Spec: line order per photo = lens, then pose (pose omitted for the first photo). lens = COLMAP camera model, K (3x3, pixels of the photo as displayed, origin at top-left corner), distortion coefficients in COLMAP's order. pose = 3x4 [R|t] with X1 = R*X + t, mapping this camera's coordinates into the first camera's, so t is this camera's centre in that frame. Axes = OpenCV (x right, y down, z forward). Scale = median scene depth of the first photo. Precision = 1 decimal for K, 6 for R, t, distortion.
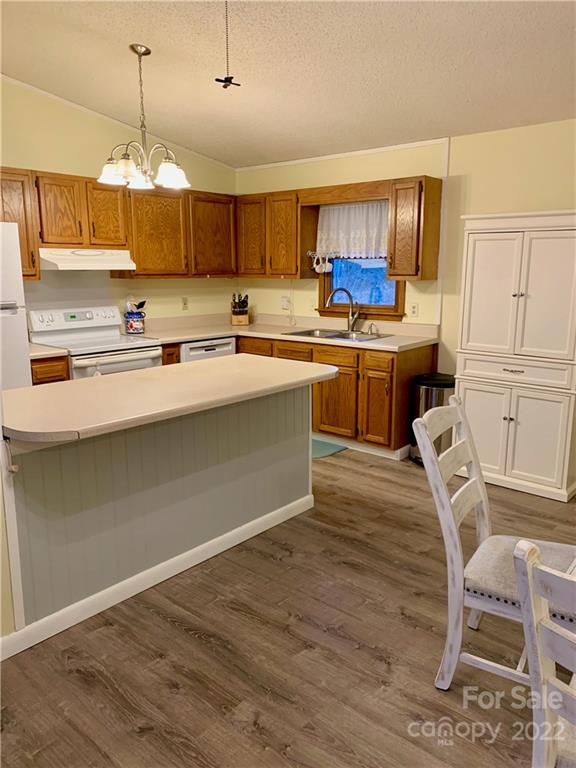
lens RADIAL K [[587.9, 0, 284.9], [0, 587.9, 379.9], [0, 0, 1]] dist [0.068486, -0.074015]
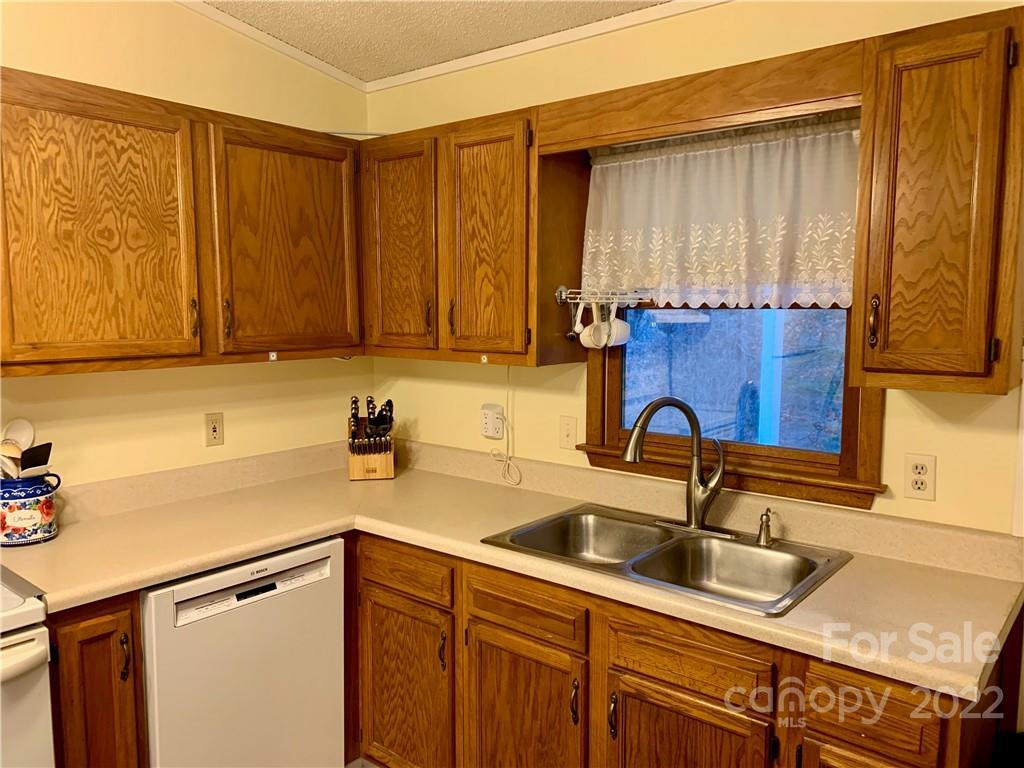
lens RADIAL K [[783.9, 0, 497.3], [0, 783.9, 386.2], [0, 0, 1]] dist [0.068486, -0.074015]
pose [[0.999803, -0.001755, 0.019776, -0.006830], [0.003516, 0.995989, -0.089402, -0.129923], [-0.019540, 0.089454, 0.995799, 0.597218]]
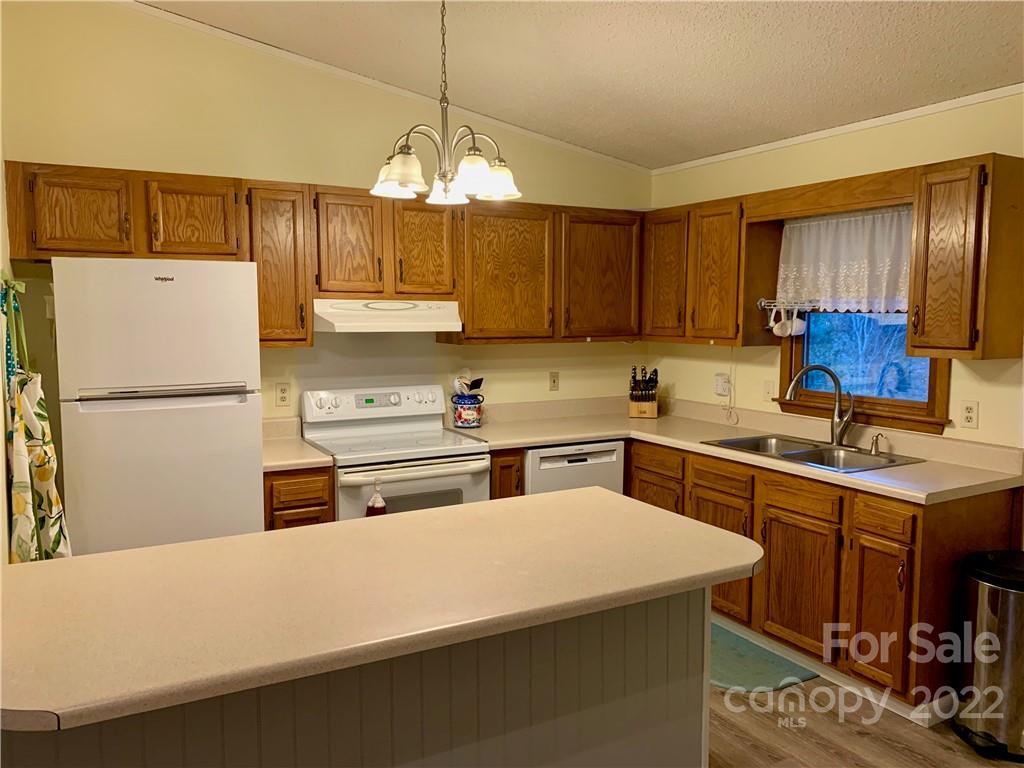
lens RADIAL K [[783.9, 0, 501.6], [0, 783.9, 378.3], [0, 0, 1]] dist [0.068486, -0.074015]
pose [[0.940538, 0.032867, -0.338094, 0.071537], [-0.068261, 0.993292, -0.093334, -0.058354], [0.332758, 0.110863, 0.936473, 0.226975]]
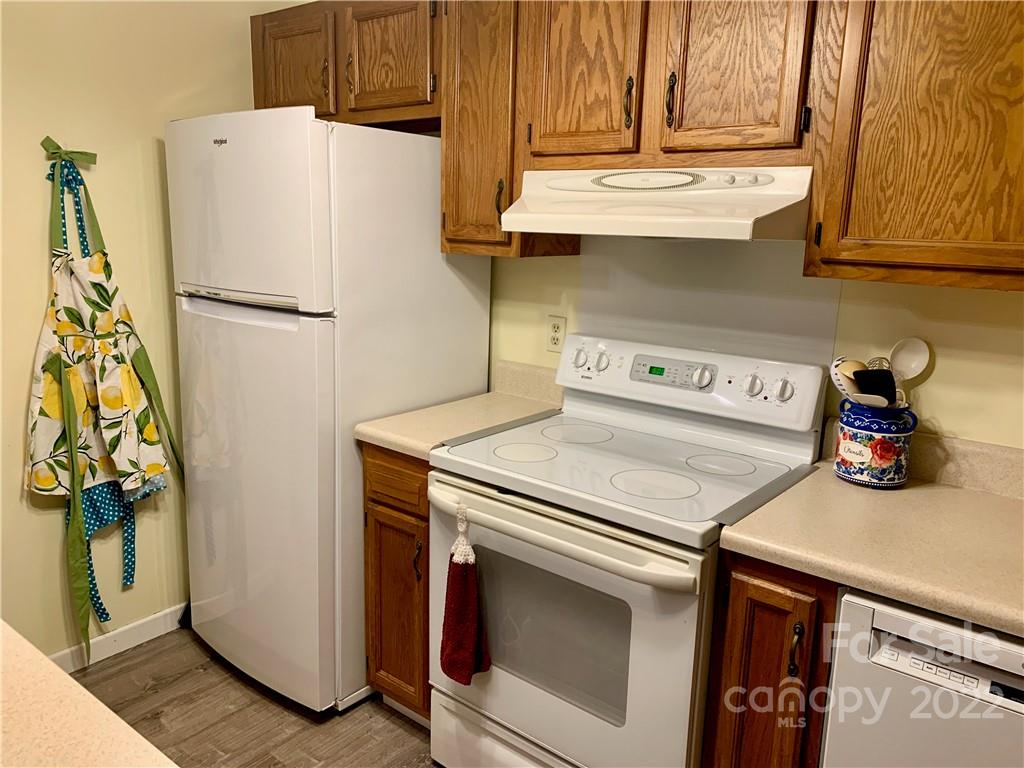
lens RADIAL K [[783.9, 0, 516.7], [0, 783.9, 391.1], [0, 0, 1]] dist [0.068486, -0.074015]
pose [[0.031365, 0.224285, -0.974019, 0.086925], [-0.209242, 0.954379, 0.213025, -0.169735], [0.977361, 0.197124, 0.076864, 0.859312]]
